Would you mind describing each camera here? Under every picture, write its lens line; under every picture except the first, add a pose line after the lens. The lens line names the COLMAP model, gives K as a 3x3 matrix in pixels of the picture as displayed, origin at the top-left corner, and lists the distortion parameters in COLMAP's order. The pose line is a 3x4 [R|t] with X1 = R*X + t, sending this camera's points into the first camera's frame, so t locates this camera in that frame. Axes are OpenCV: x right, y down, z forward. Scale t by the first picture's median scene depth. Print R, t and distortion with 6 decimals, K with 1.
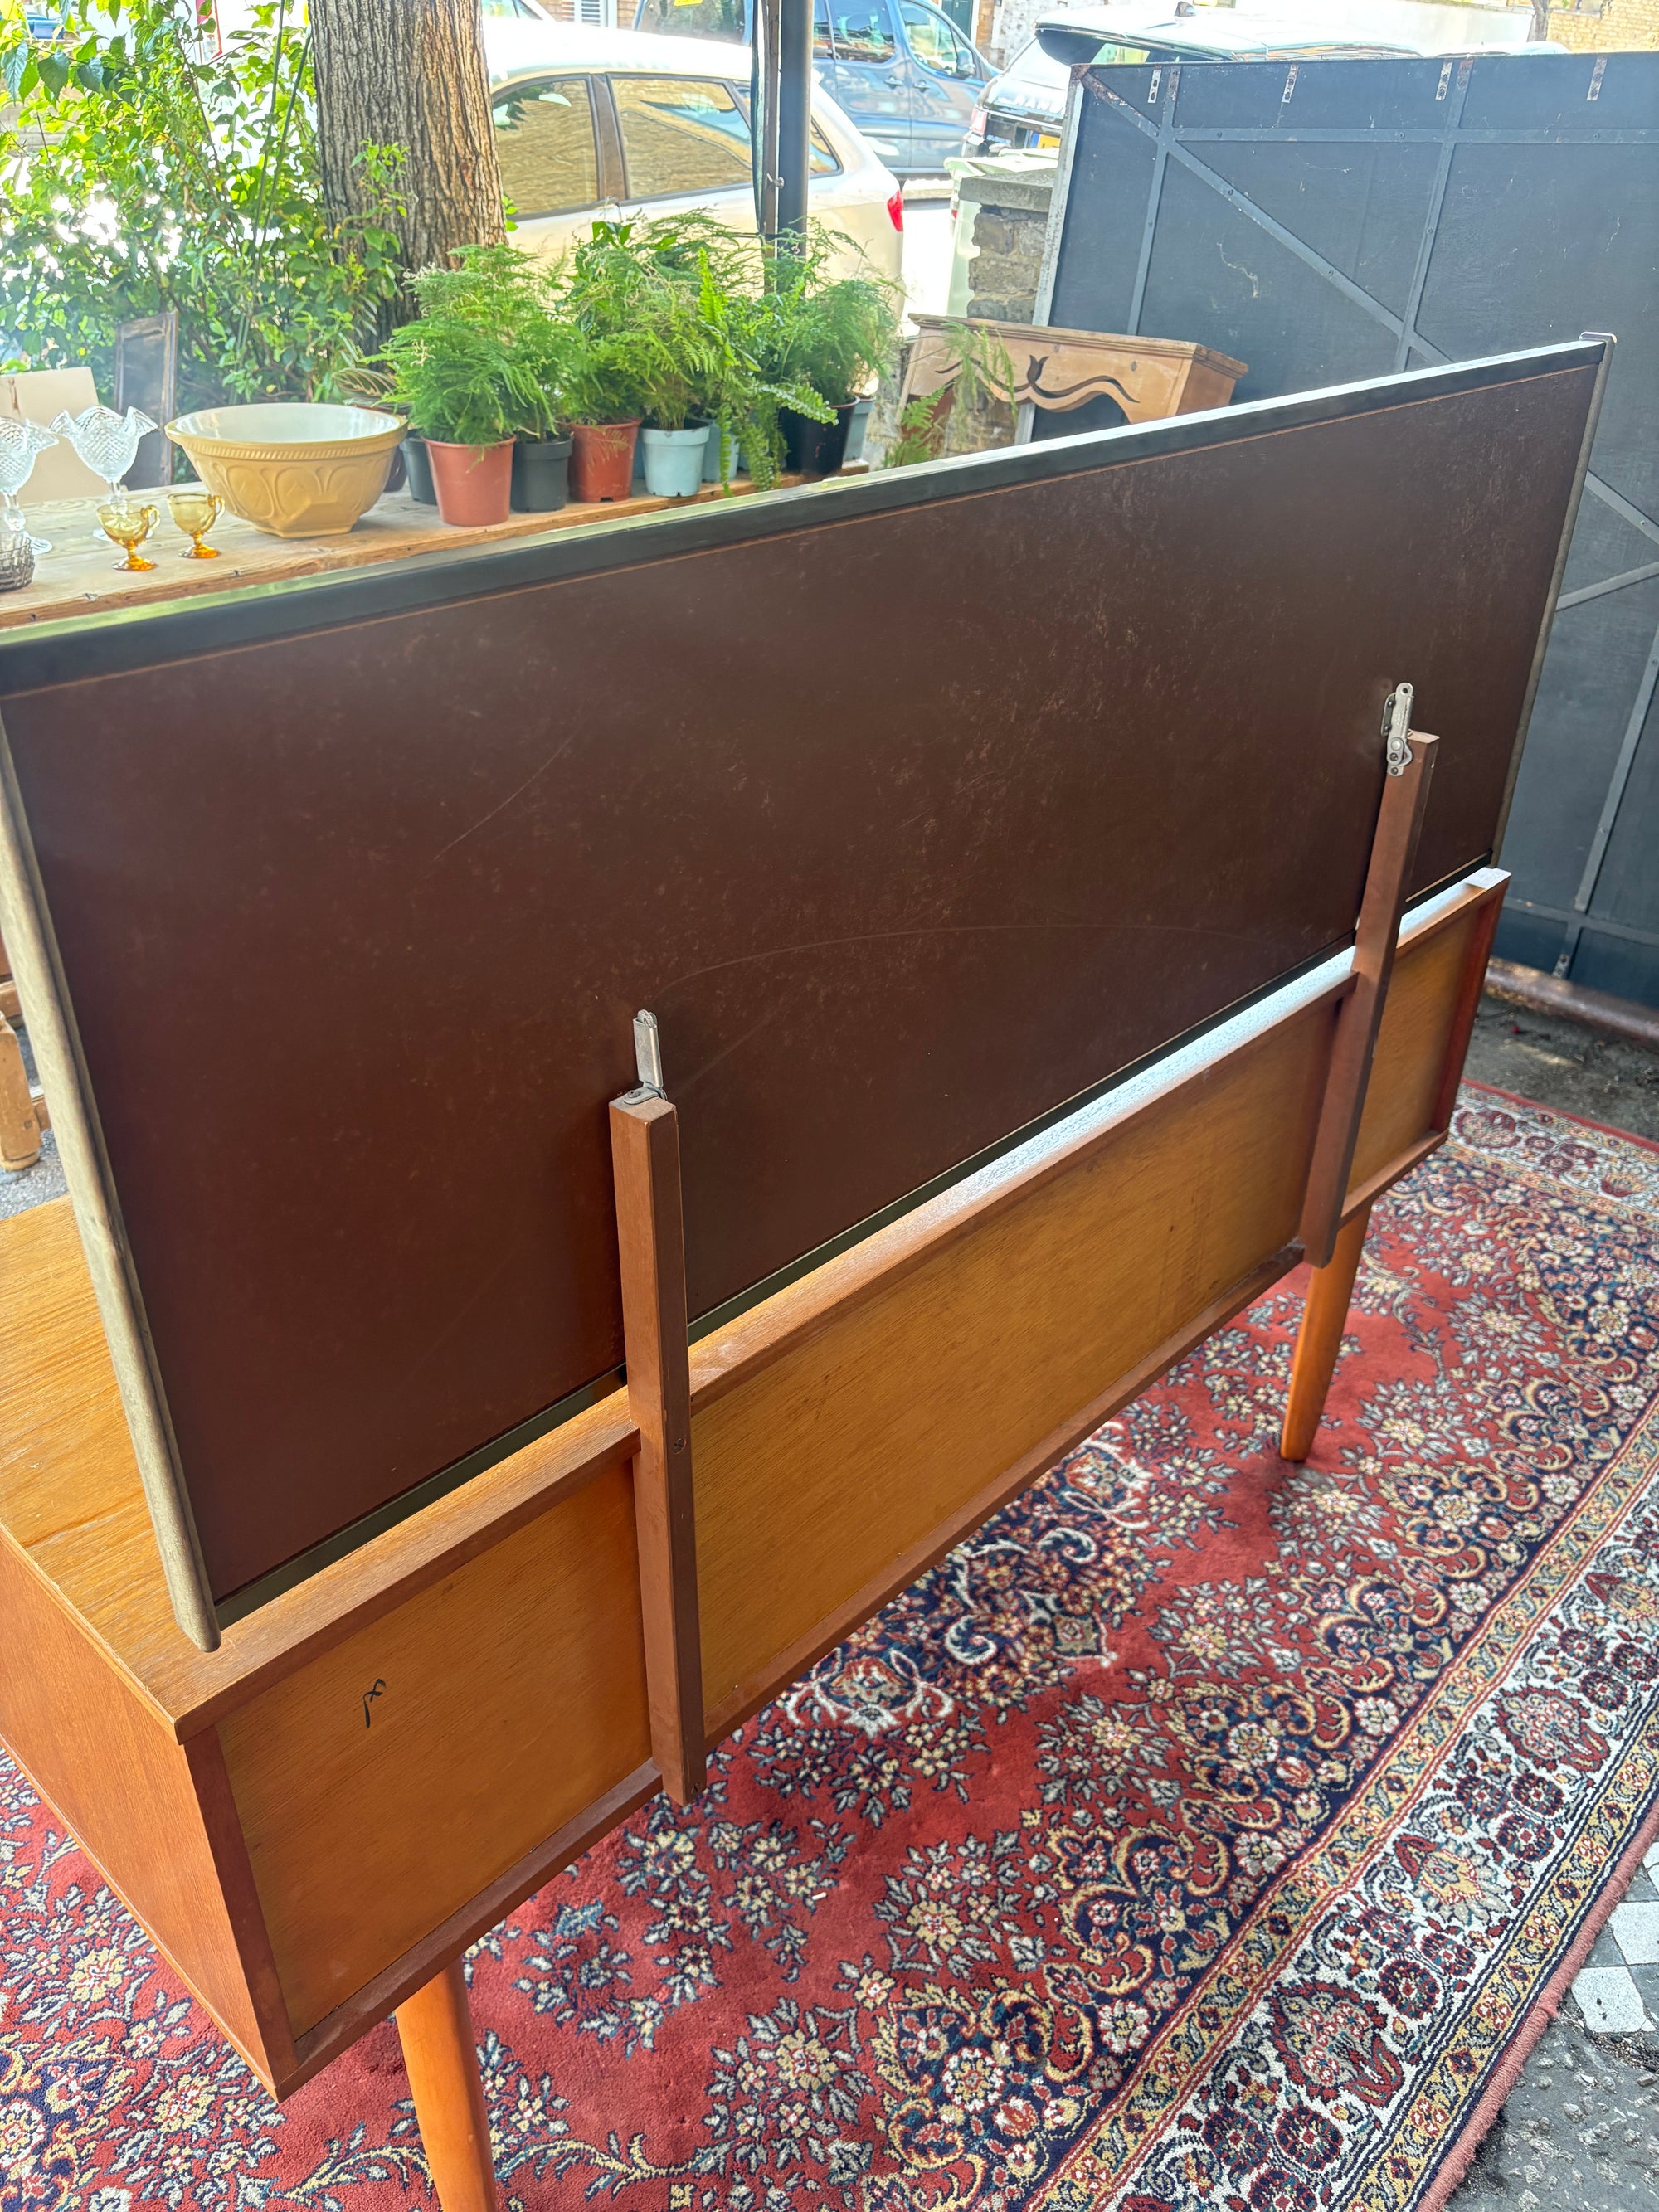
lens RADIAL K [[1708.9, 0, 789.1], [0, 1708.9, 1102.2], [0, 0, 1]] dist [0.071135, -0.094382]
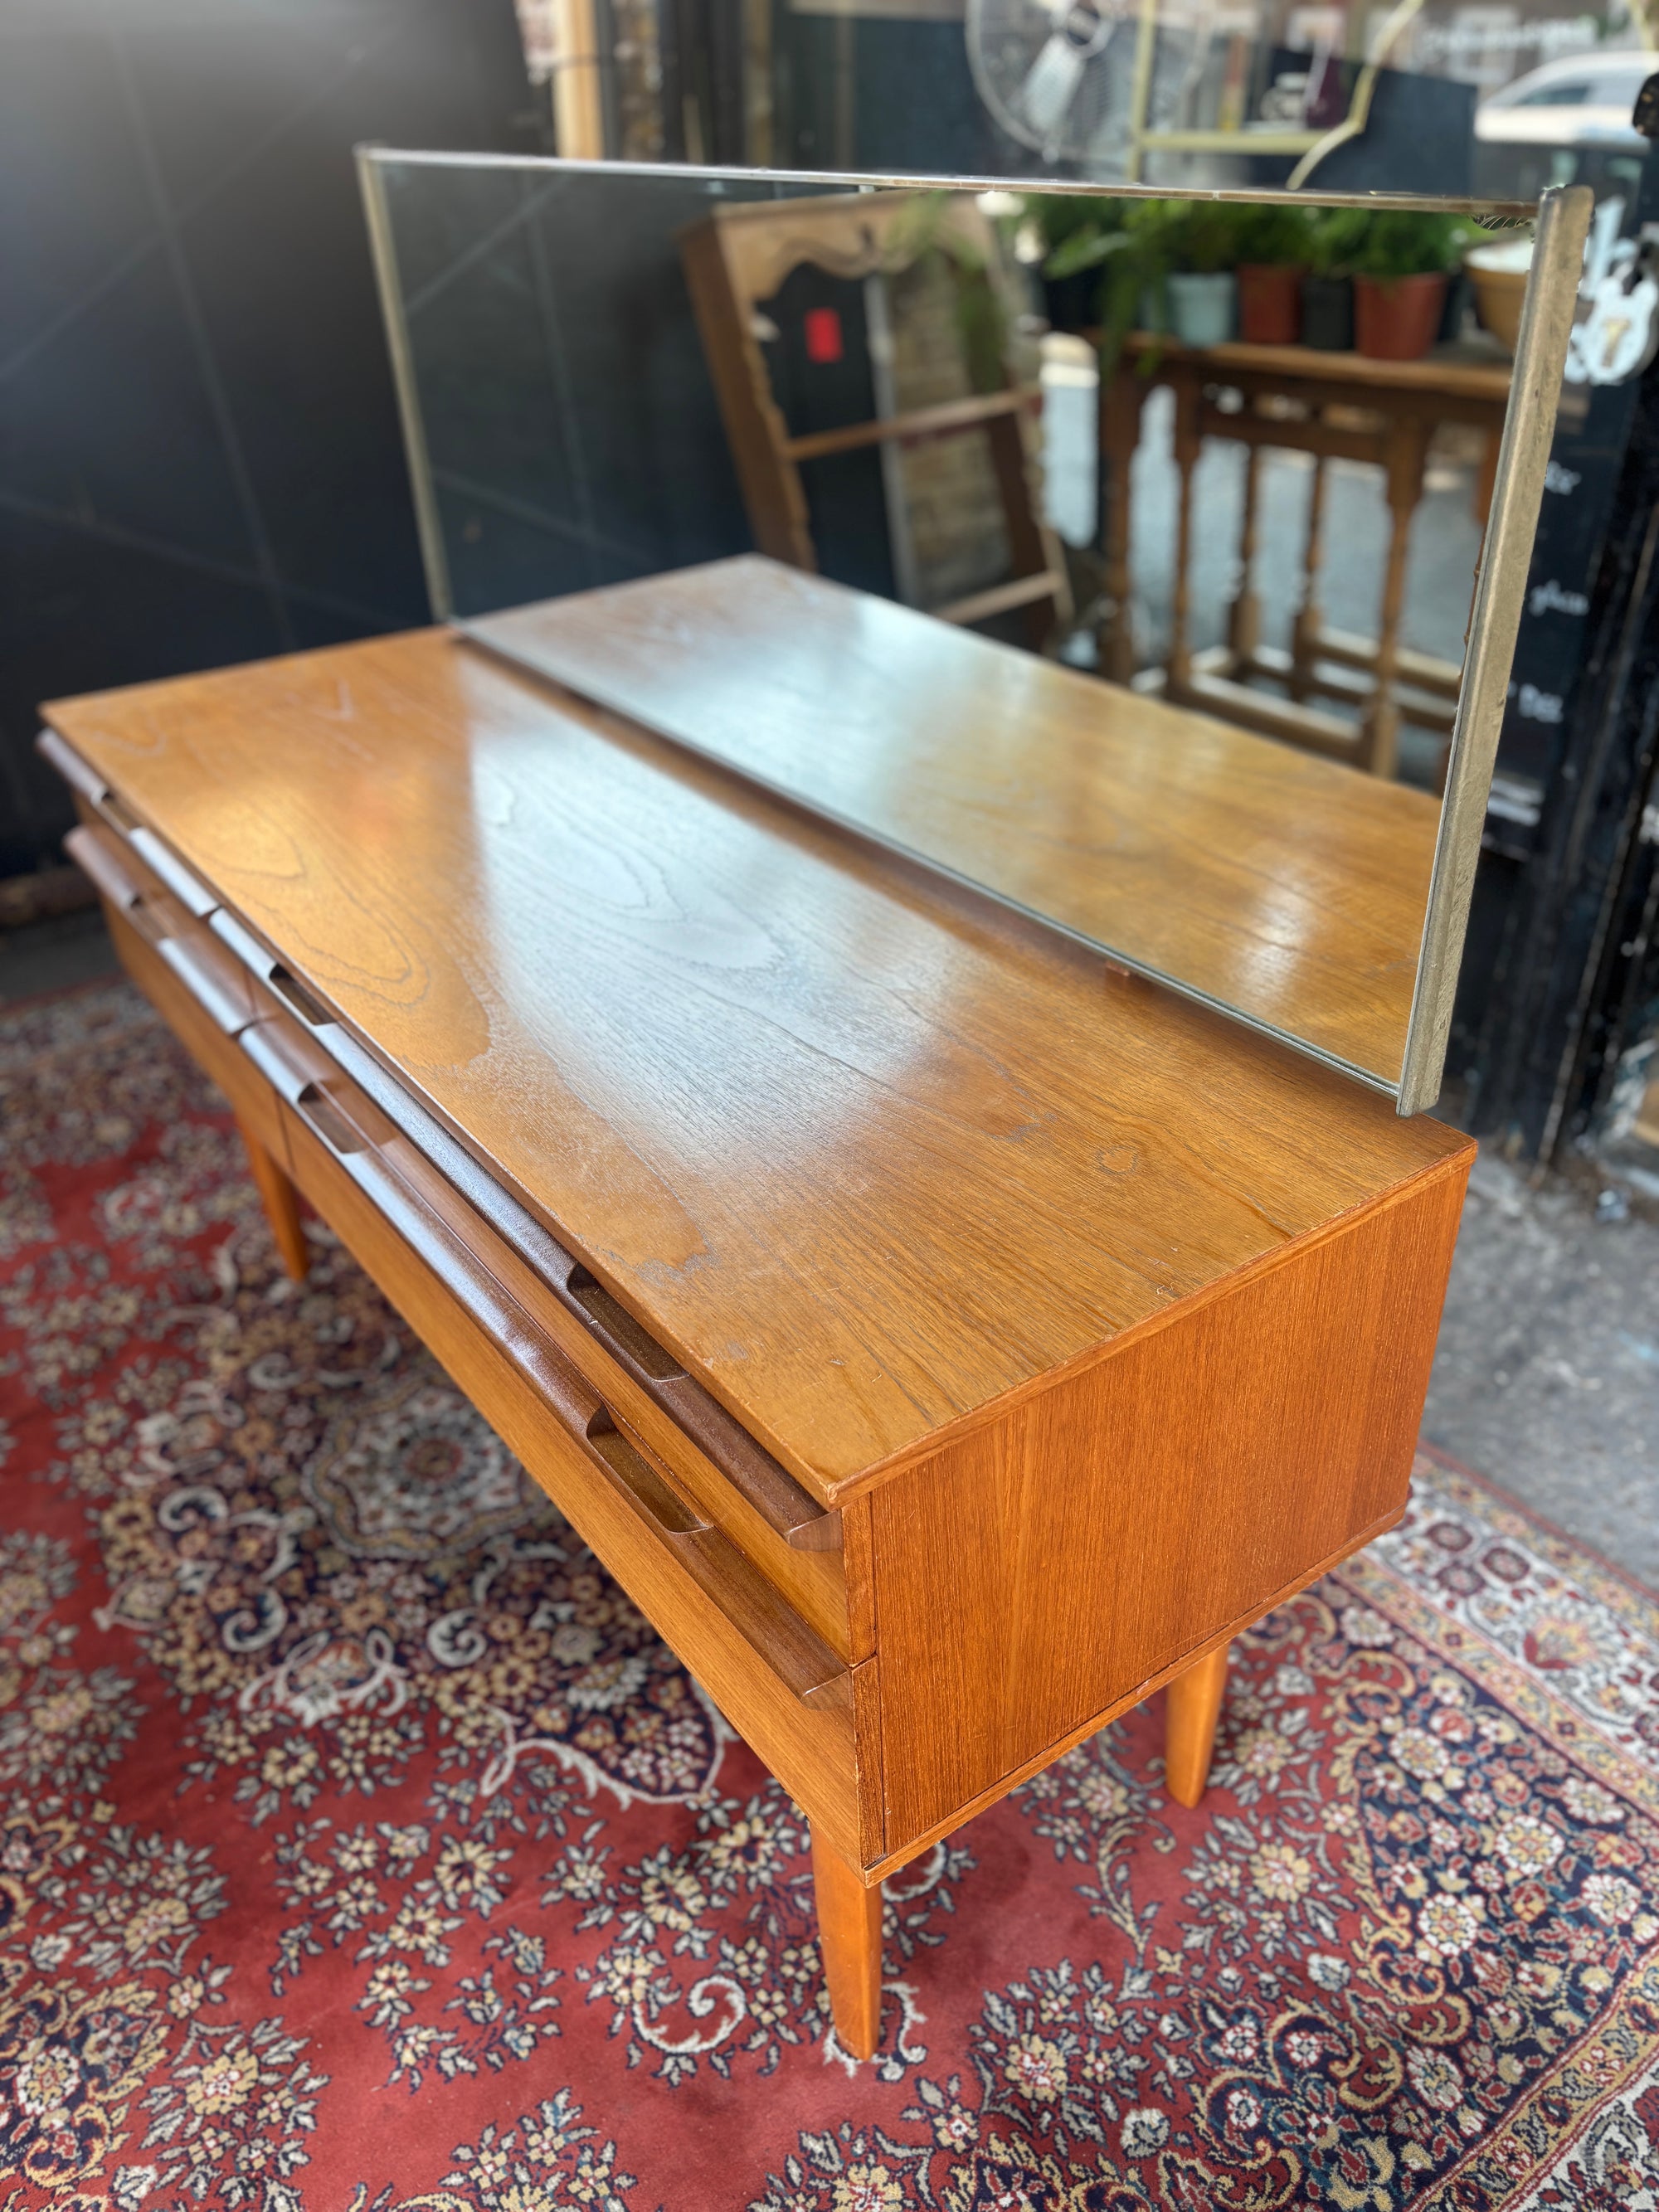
lens RADIAL K [[1685.7, 0, 874.9], [0, 1685.7, 1105.9], [0, 0, 1]] dist [0.066431, -0.084472]
pose [[0.170003, -0.534113, 0.828144, -0.862861], [0.527961, 0.758955, 0.381109, -0.223778], [-0.832079, 0.372438, 0.411016, 0.500260]]
